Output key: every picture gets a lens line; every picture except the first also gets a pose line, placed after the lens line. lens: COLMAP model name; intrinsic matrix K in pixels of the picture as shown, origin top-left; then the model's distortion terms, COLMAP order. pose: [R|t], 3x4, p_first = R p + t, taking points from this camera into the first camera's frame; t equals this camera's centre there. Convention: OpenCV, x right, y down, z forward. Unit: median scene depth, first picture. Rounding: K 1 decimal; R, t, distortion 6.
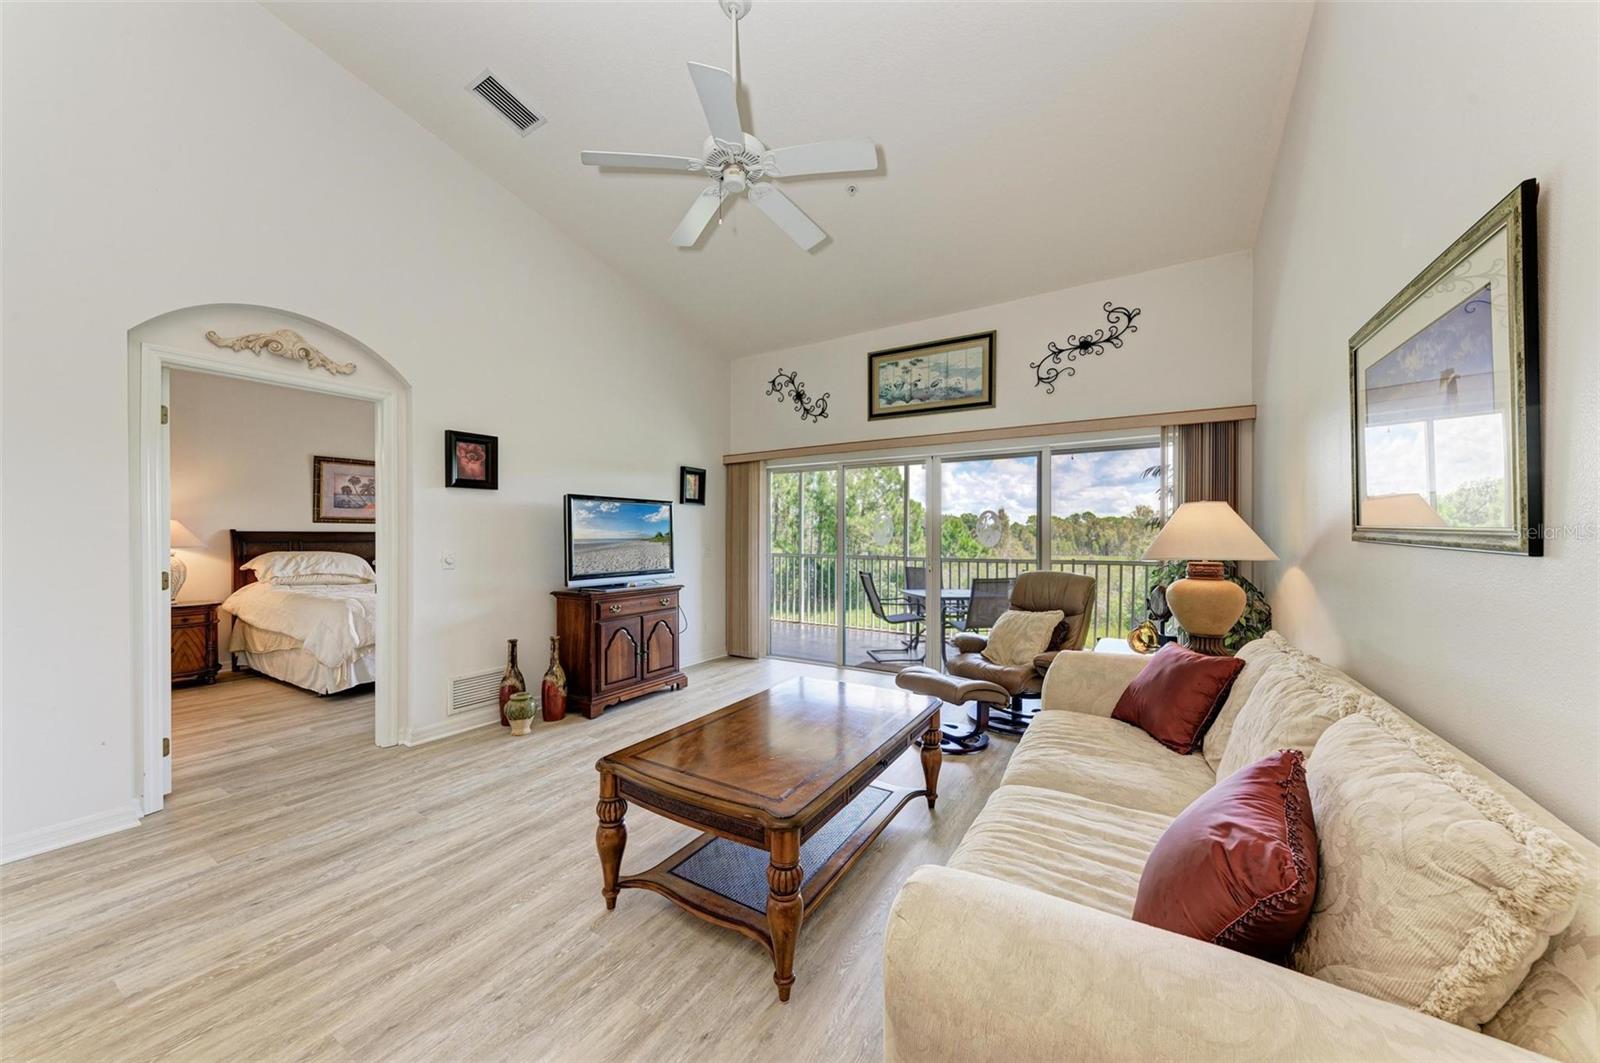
lens RADIAL K [[550.6, 0, 803.6], [0, 550.6, 536.1], [0, 0, 1]] dist [0.024802, -0.010448]
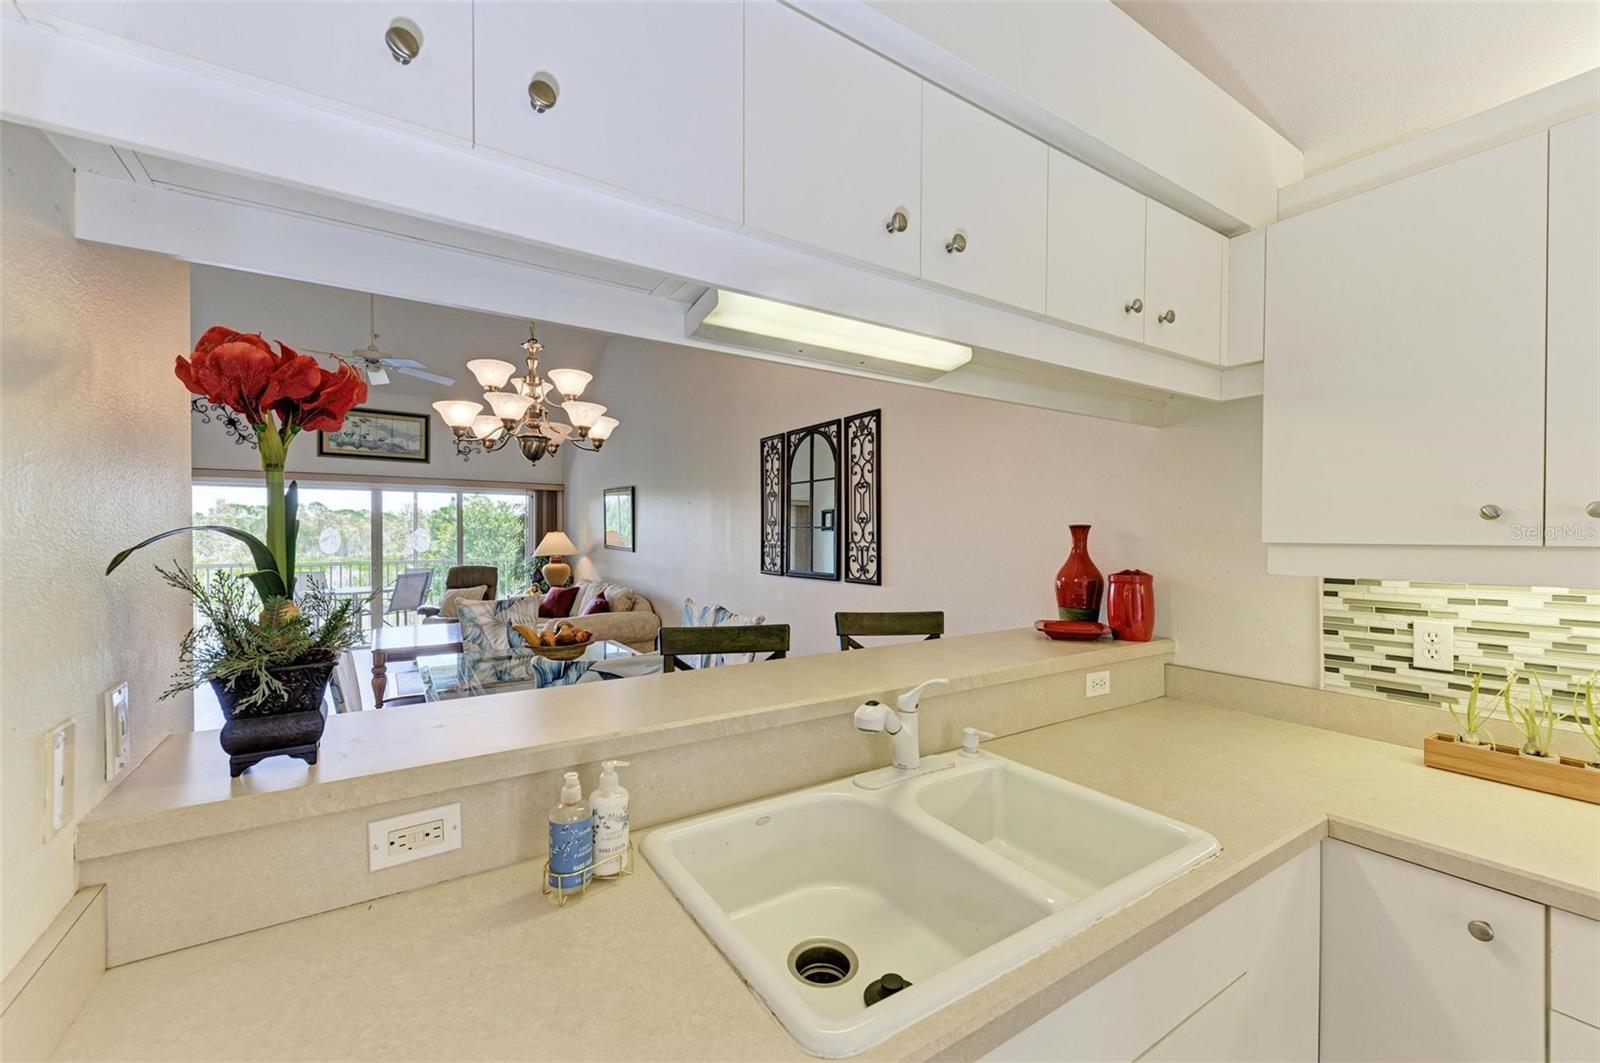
lens RADIAL K [[642.1, 0, 802.9], [0, 642.1, 539.0], [0, 0, 1]] dist [0.024675, -0.011812]
pose [[0.430645, -0.009703, 0.902469, -0.910190], [0.000291, 0.999944, 0.010613, -0.039702], [-0.902522, -0.004308, 0.430623, -0.796566]]
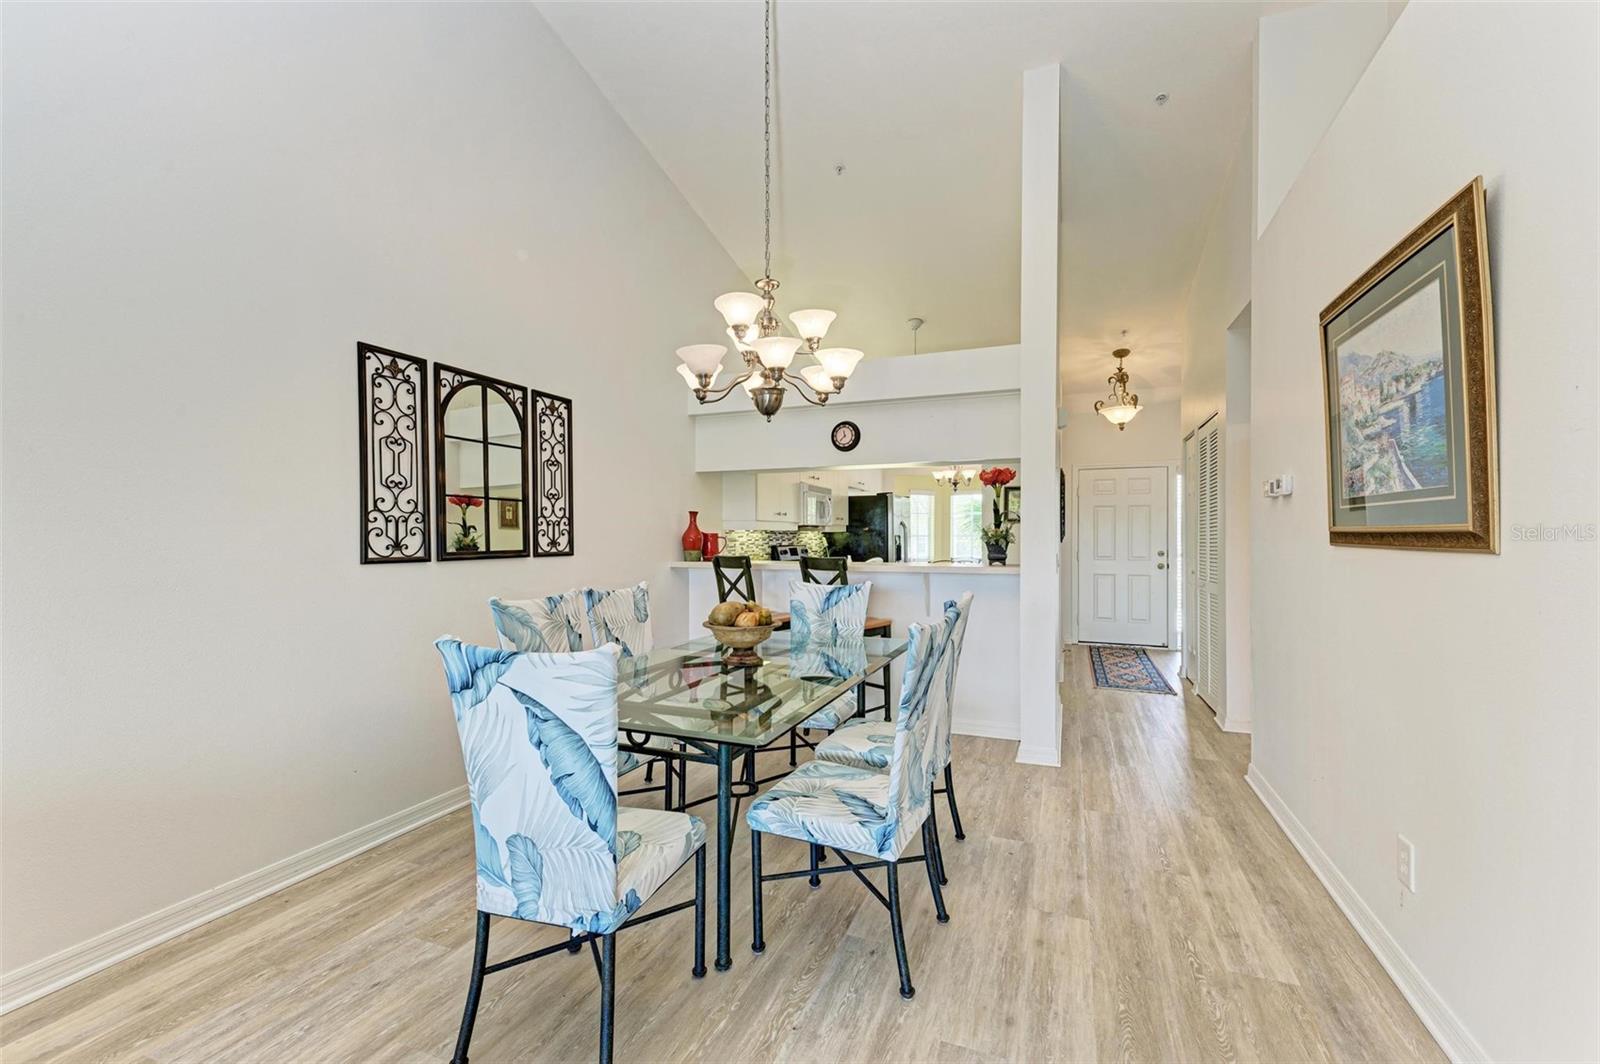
lens RADIAL K [[666.3, 0, 802.4], [0, 666.3, 536.1], [0, 0, 1]] dist [0.024537, -0.000018]
pose [[-0.985905, -0.001440, -0.167297, -0.325149], [-0.001301, 0.999999, -0.000939, -0.001469], [0.167298, -0.000708, -0.985906, 0.414852]]
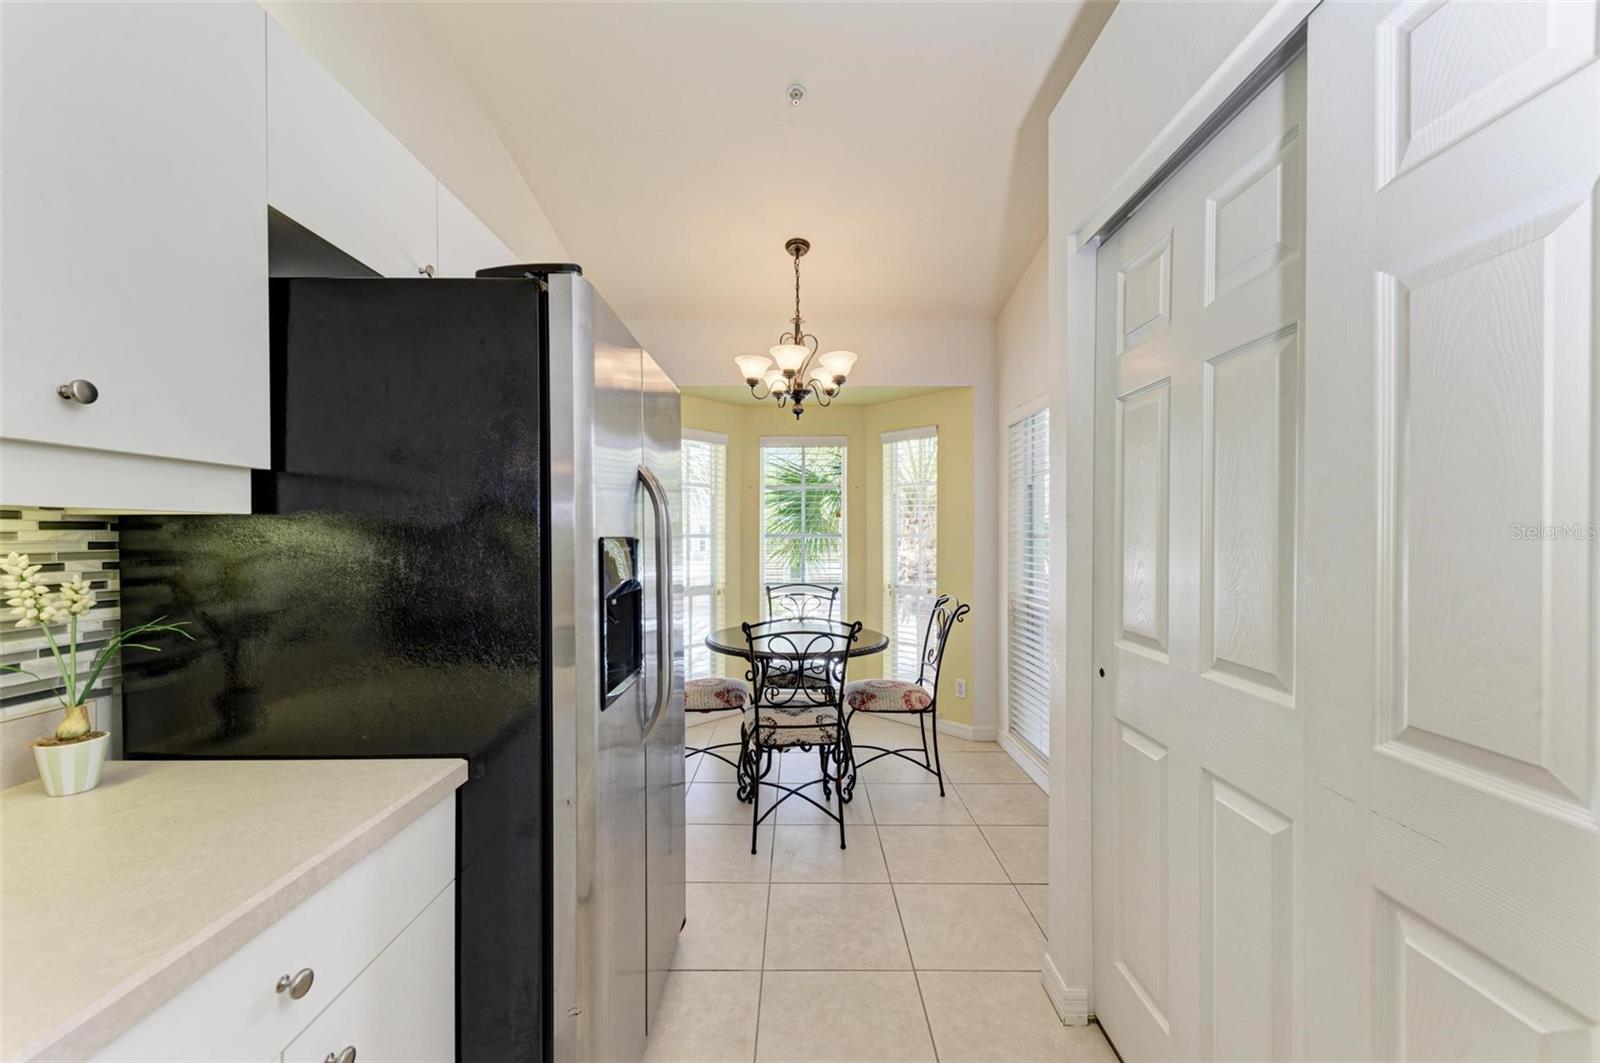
lens RADIAL K [[607.3, 0, 802.0], [0, 607.3, 539.3], [0, 0, 1]] dist [0.012141, -0.000551]
pose [[-0.850398, 0.001731, -0.526136, -0.805664], [-0.003054, 0.999962, 0.008226, -0.008348], [0.526130, 0.008602, -0.850360, -1.036053]]
